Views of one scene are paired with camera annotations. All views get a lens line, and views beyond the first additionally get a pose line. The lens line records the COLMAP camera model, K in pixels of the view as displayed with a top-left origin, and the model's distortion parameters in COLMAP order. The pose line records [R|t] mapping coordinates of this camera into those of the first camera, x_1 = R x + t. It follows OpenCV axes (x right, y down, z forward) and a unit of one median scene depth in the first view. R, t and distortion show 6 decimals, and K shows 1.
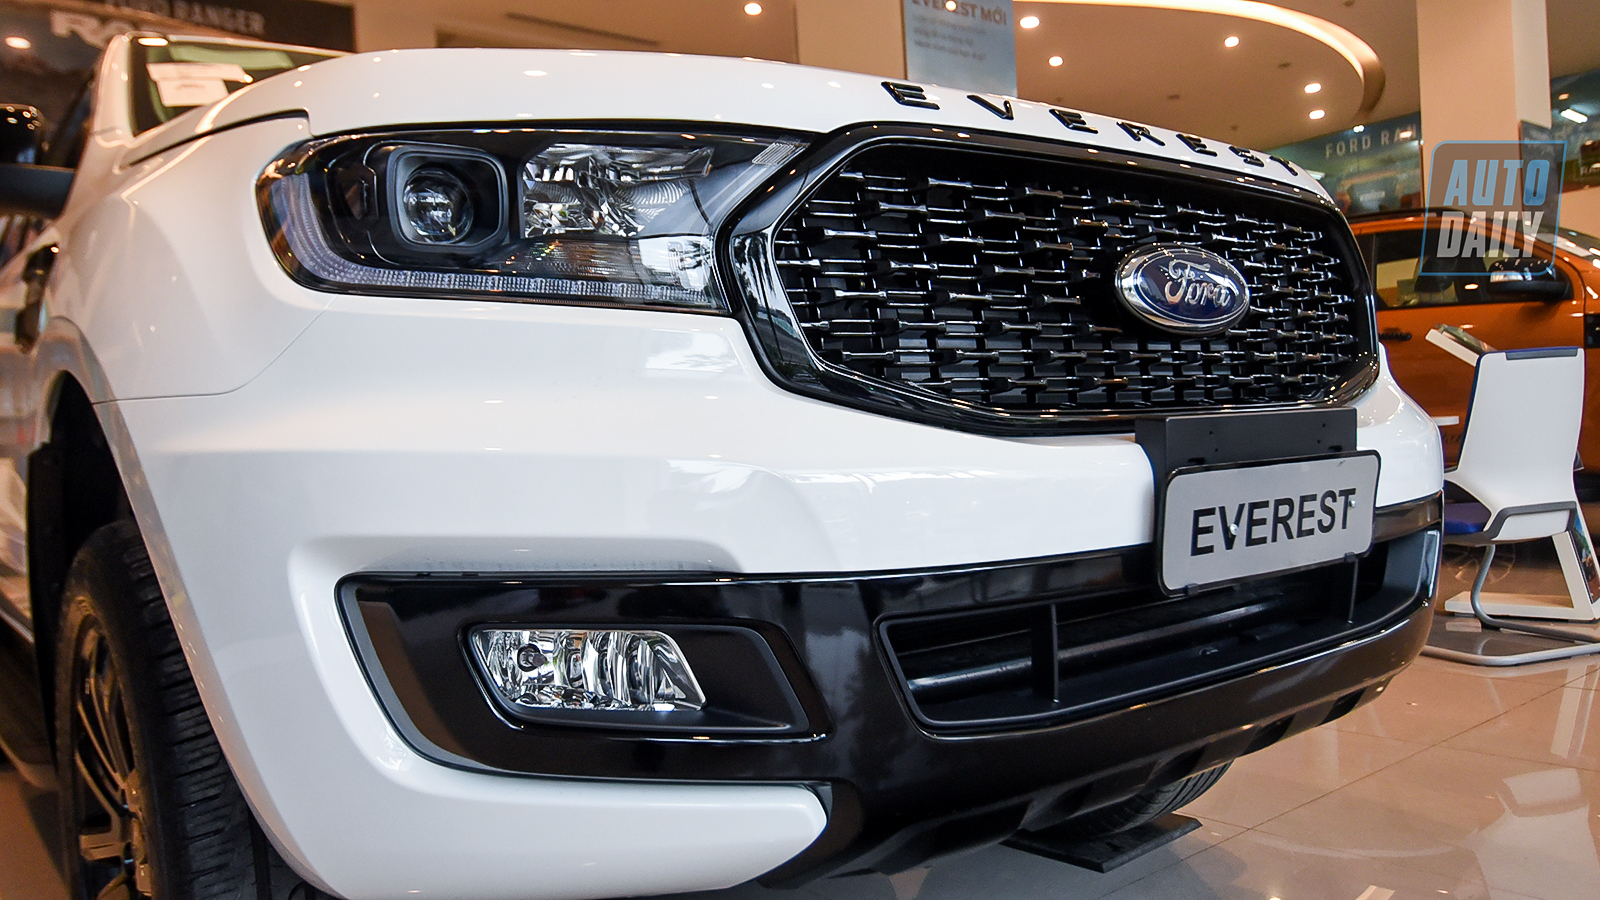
lens RADIAL K [[1172.0, 0, 790.8], [0, 1172.0, 446.3], [0, 0, 1]] dist [0.053911, -0.058818]
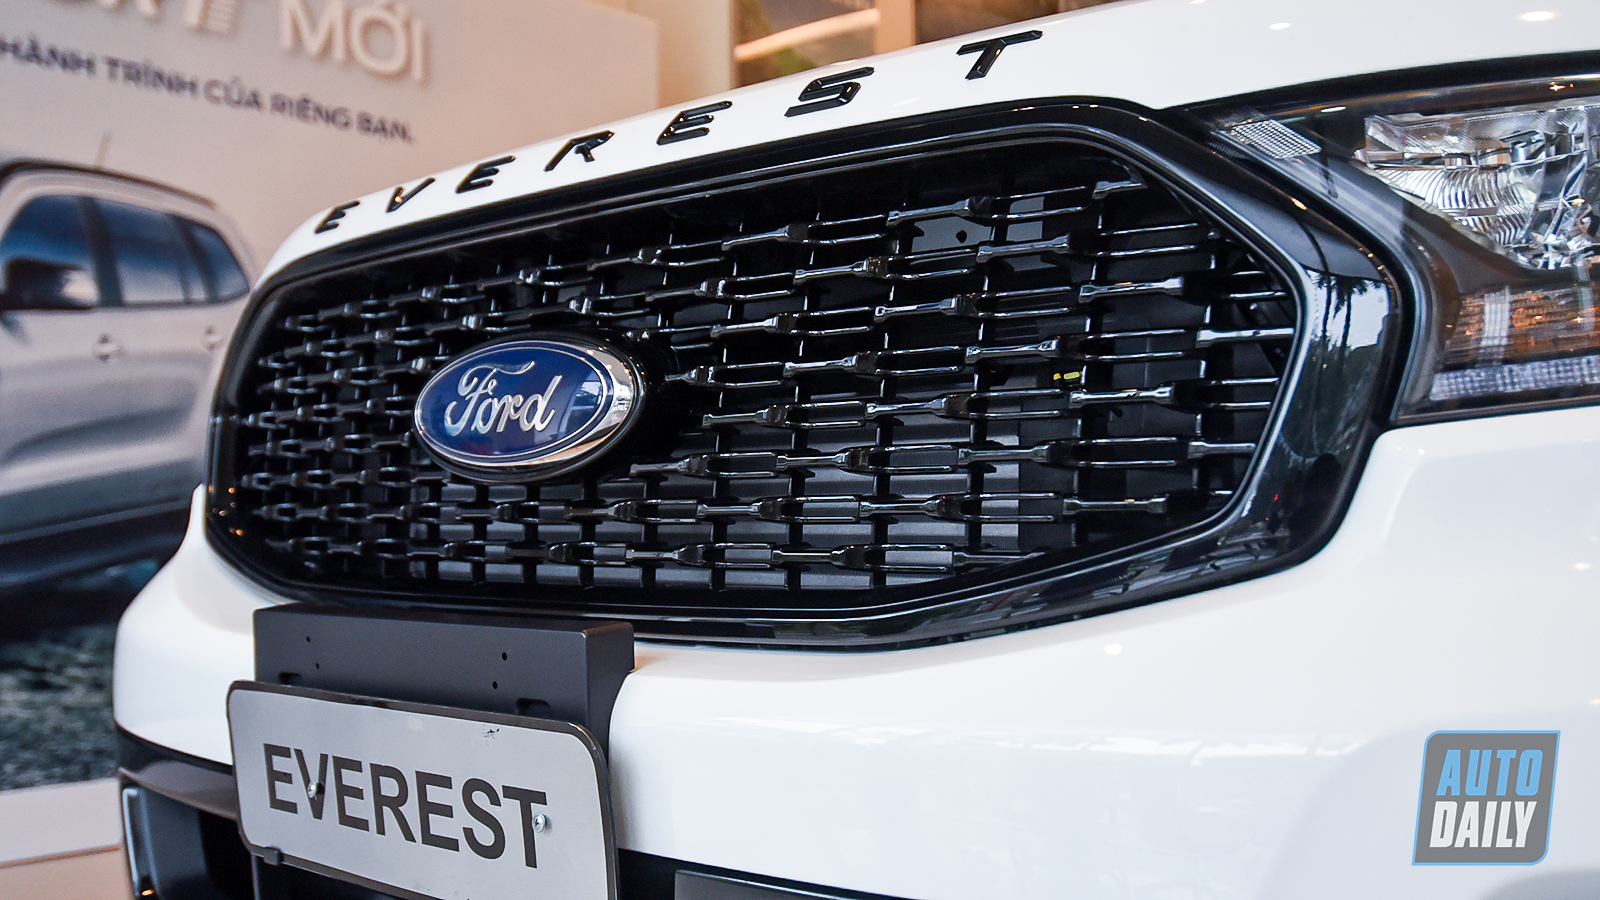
lens RADIAL K [[1569.9, 0, 800.0], [0, 1569.9, 450.0], [0, 0, 1]] dist [0.025839, -0.021537]
pose [[0.157144, 0.003650, -0.987569, 1.218916], [-0.011506, 0.999932, 0.001864, -0.118057], [0.987509, 0.011070, 0.157175, 1.064024]]
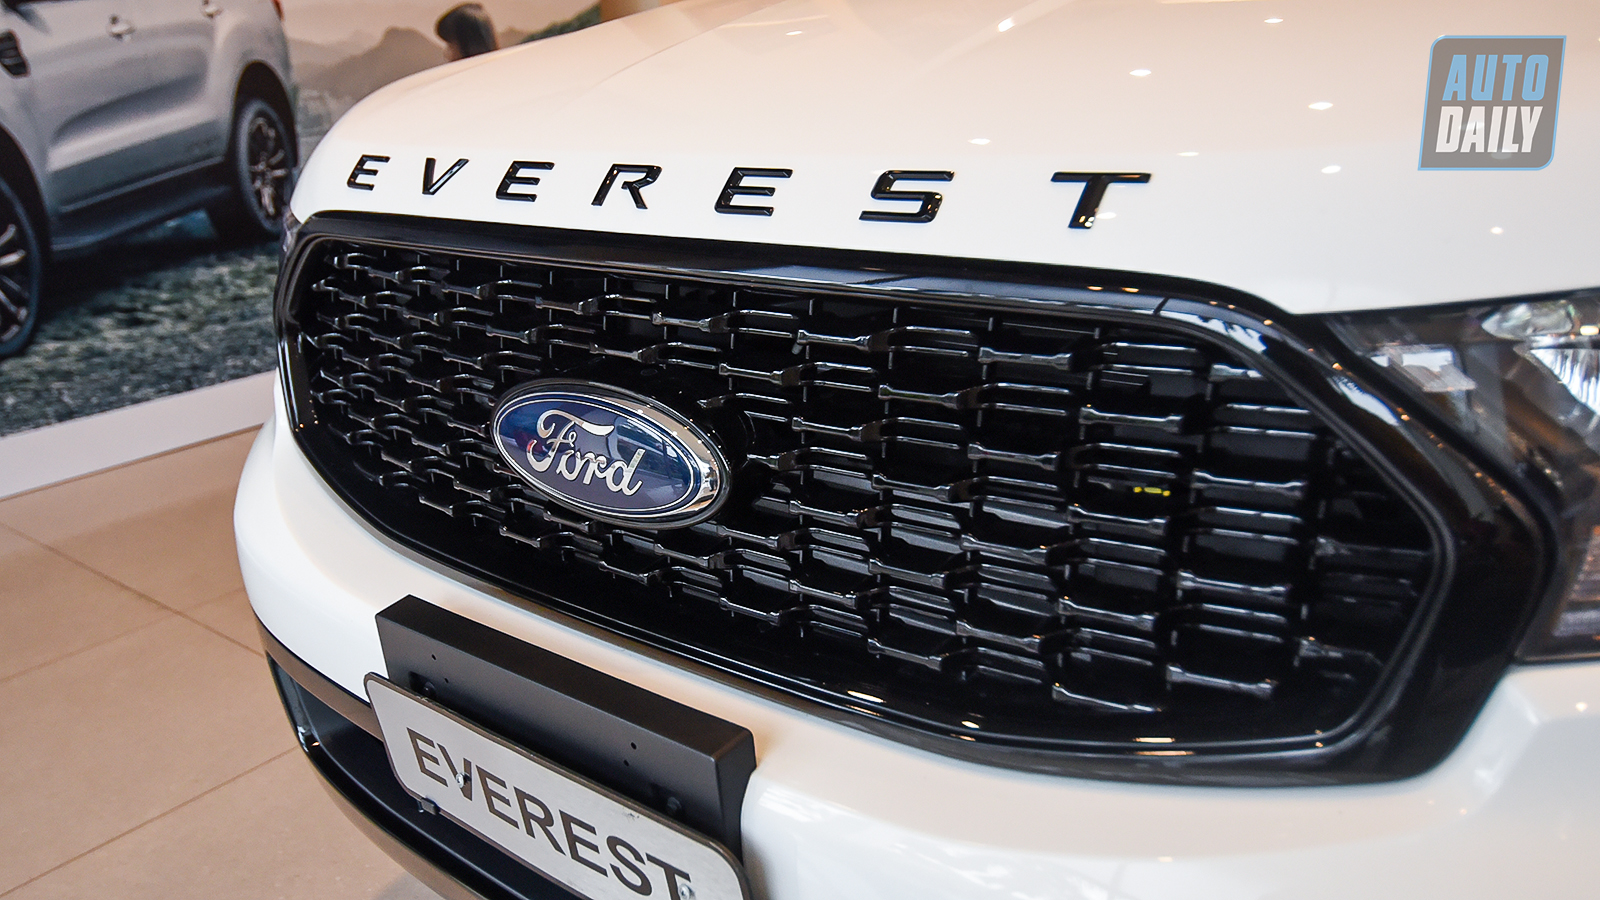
lens RADIAL K [[1172.0, 0, 790.8], [0, 1172.0, 446.3], [0, 0, 1]] dist [0.053911, -0.058818]
pose [[0.229462, 0.348713, -0.908706, 0.994905], [0.035662, 0.929978, 0.365881, -0.387574], [0.972664, -0.116362, 0.200958, 1.018567]]
